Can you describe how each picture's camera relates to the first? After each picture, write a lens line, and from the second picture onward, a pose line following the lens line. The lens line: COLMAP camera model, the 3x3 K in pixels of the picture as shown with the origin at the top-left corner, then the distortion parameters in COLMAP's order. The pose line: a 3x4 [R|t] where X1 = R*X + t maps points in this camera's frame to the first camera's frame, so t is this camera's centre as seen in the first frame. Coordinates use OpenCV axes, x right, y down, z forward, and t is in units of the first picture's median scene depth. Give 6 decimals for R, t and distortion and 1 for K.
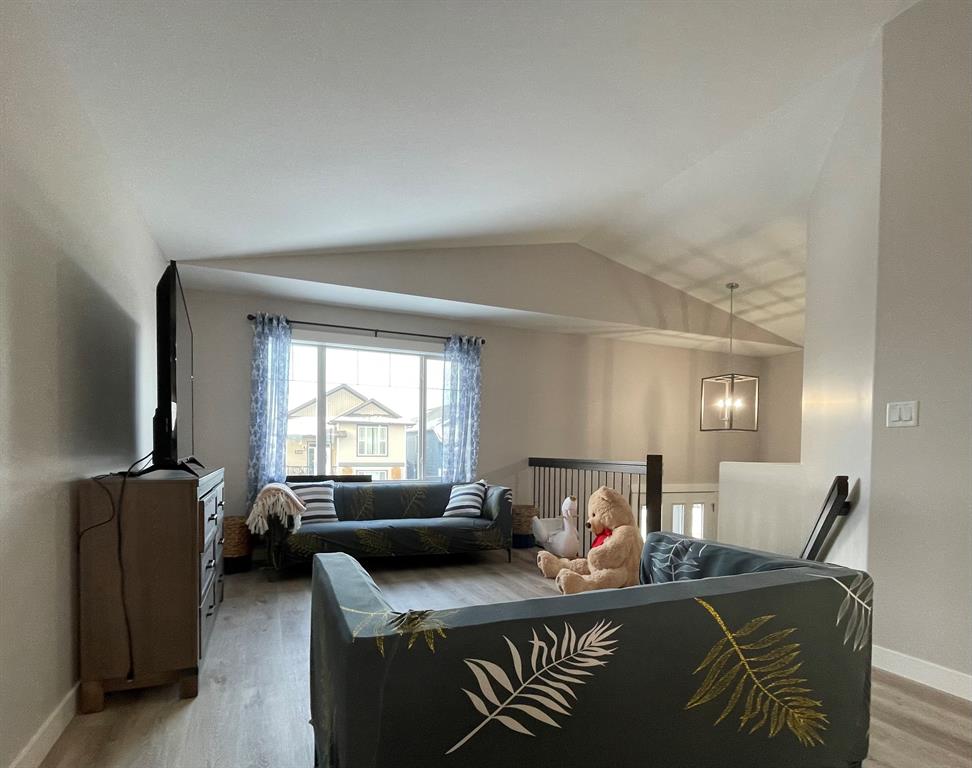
lens RADIAL K [[496.3, 0, 475.6], [0, 496.3, 462.5], [0, 0, 1]] dist [0.002365, -0.000777]
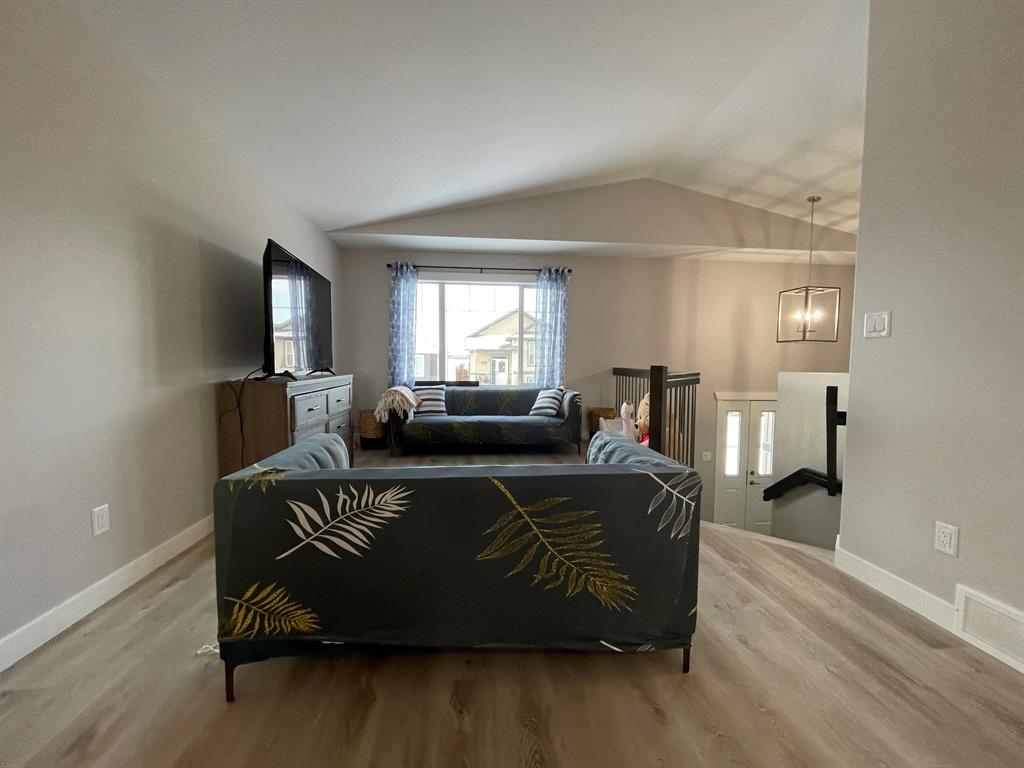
lens RADIAL K [[412.5, 0, 511.4], [0, 412.5, 382.7], [0, 0, 1]] dist [0.003400, 0.000251]
pose [[0.956467, 0.011389, -0.291617, 0.207648], [-0.003391, 0.999604, 0.027918, -0.001049], [0.291820, -0.025714, 0.956128, -0.001731]]
